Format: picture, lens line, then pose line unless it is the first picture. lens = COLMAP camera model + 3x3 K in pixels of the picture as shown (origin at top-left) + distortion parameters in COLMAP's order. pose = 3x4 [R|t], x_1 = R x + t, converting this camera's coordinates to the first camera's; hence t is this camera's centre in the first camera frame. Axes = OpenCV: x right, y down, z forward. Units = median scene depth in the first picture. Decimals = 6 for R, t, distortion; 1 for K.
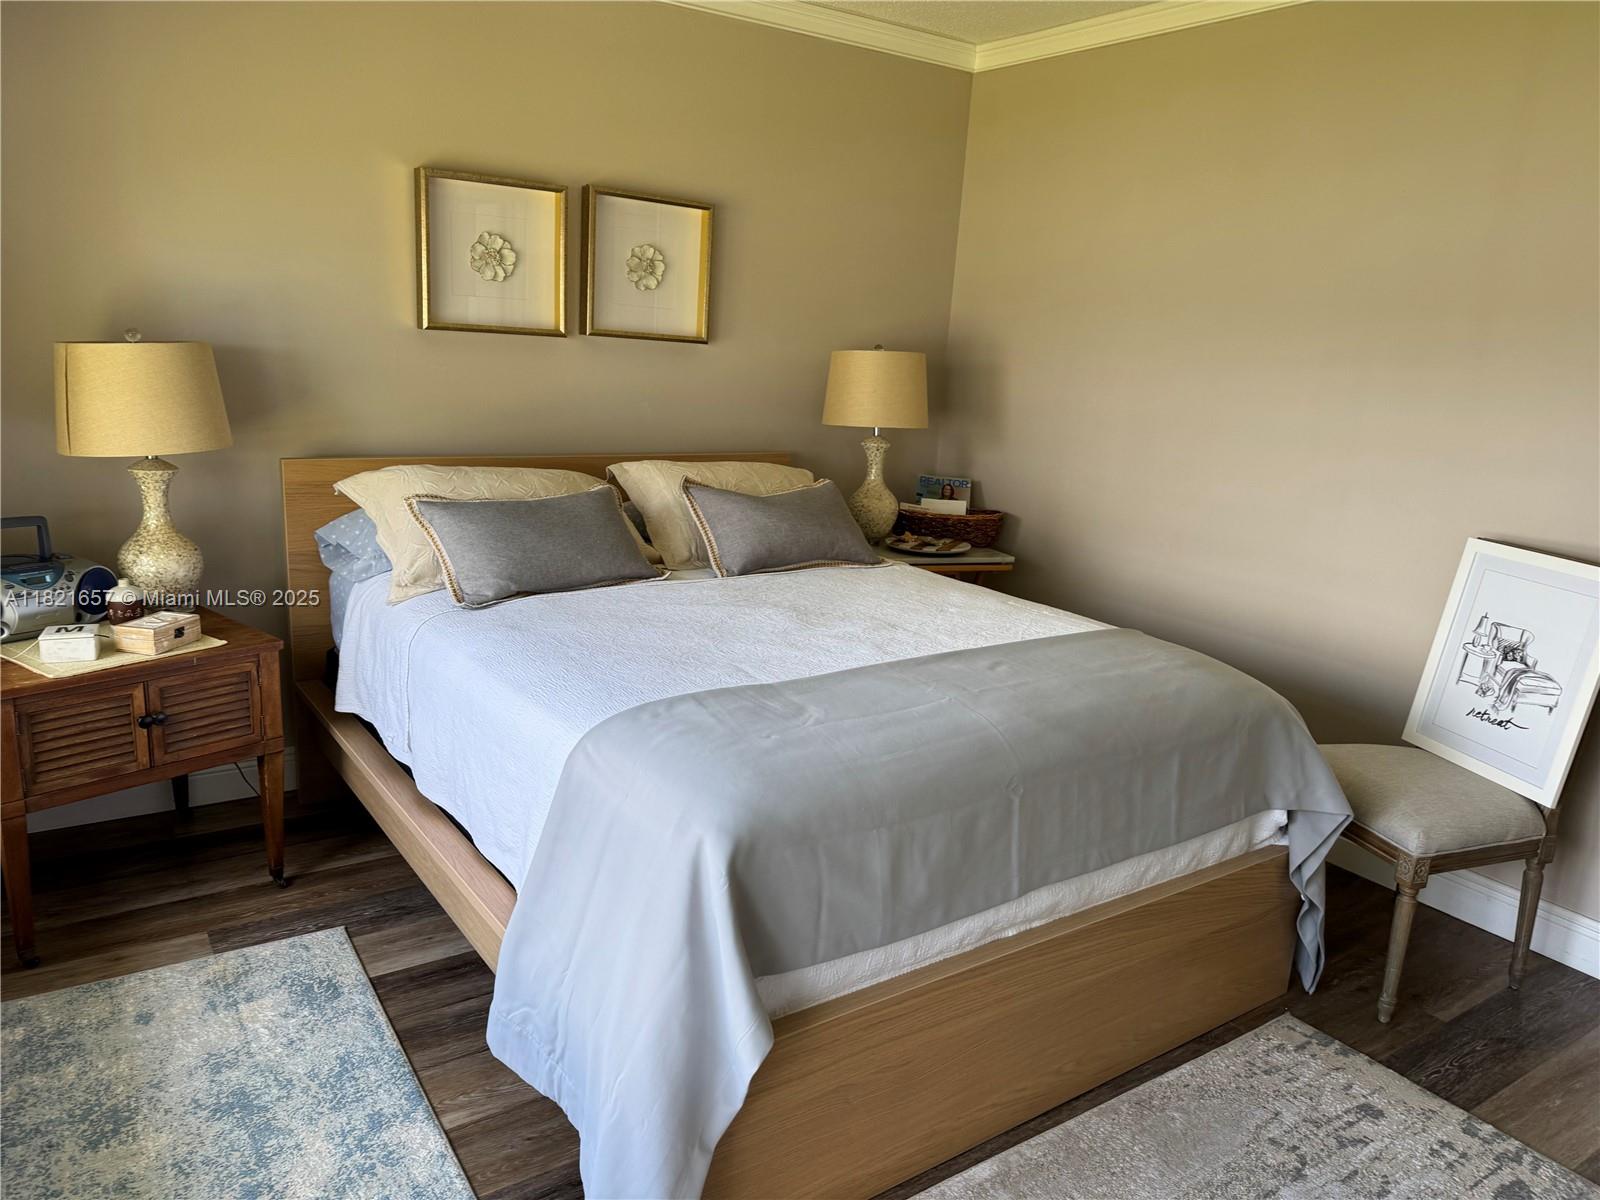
lens RADIAL K [[1119.5, 0, 786.0], [0, 1119.5, 595.7], [0, 0, 1]] dist [0.068566, -0.093644]
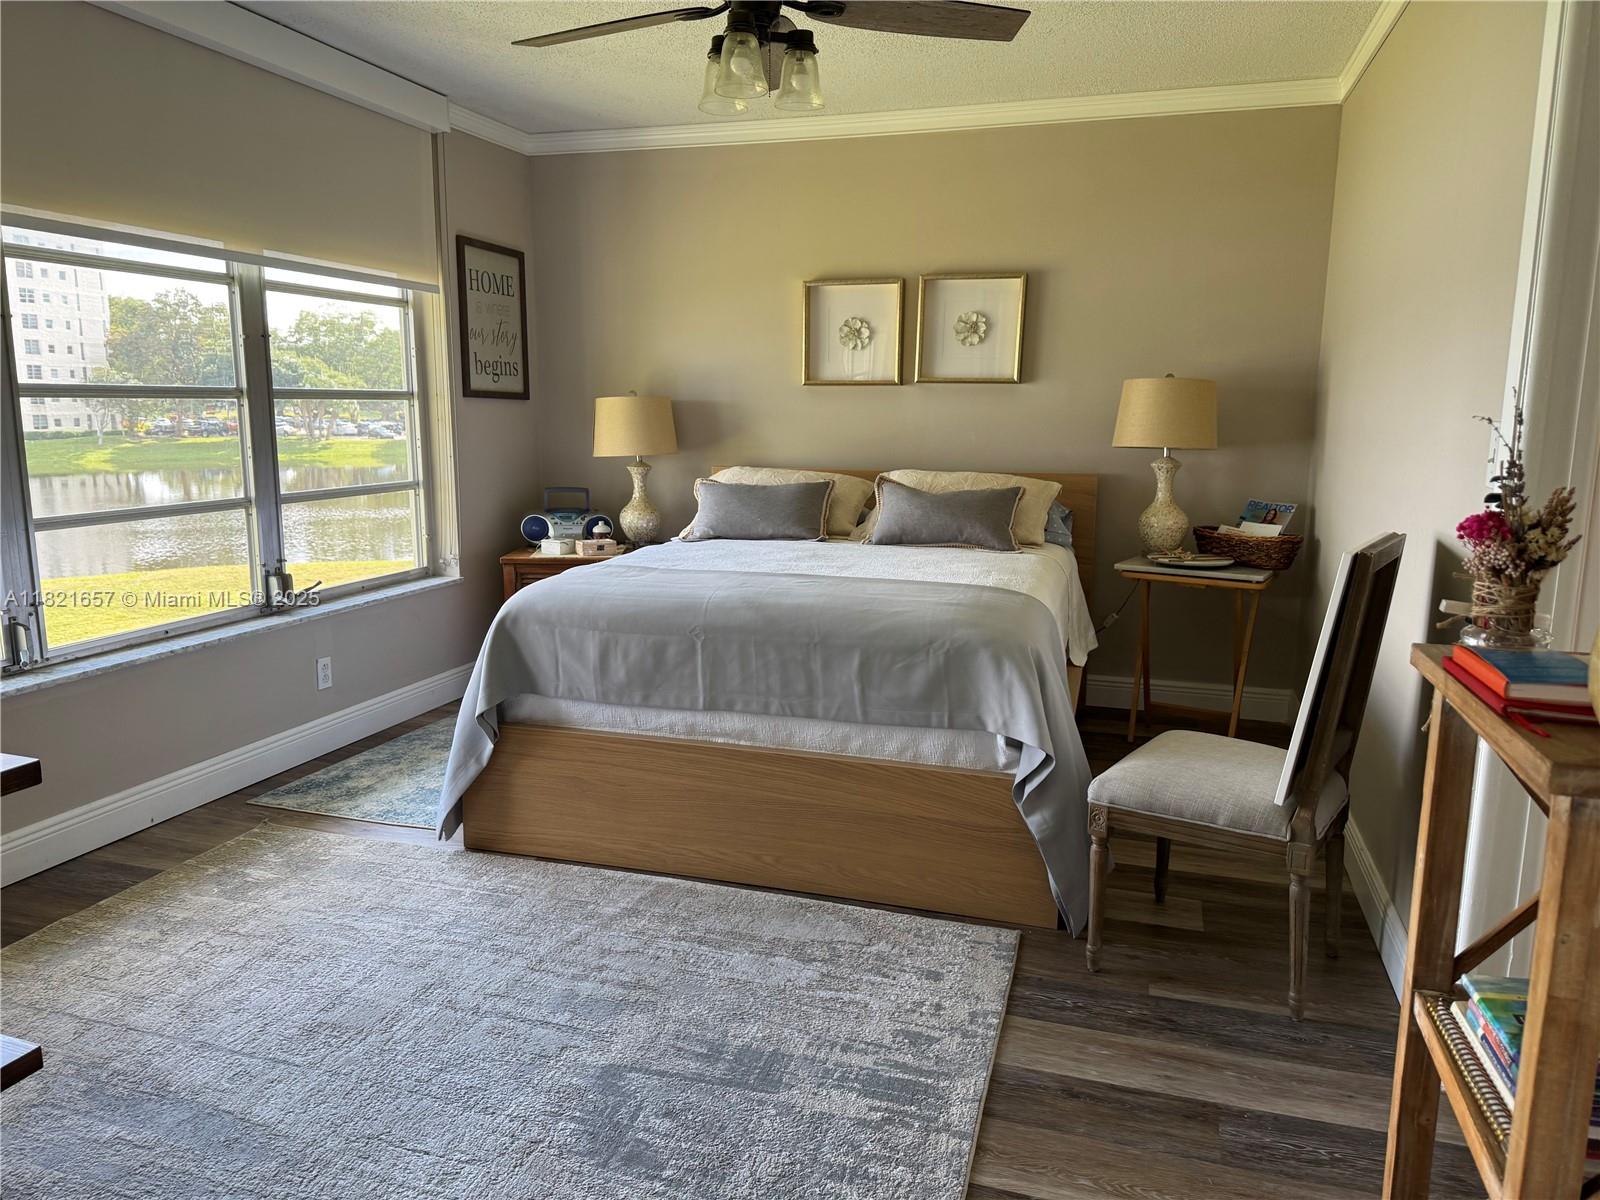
lens RADIAL K [[1119.5, 0, 763.5], [0, 1119.5, 592.0], [0, 0, 1]] dist [0.068566, -0.093644]
pose [[0.603904, 0.075796, -0.793445, 1.196113], [-0.147744, 0.988862, -0.017987, 0.102639], [0.783245, 0.128089, 0.608376, 0.096251]]
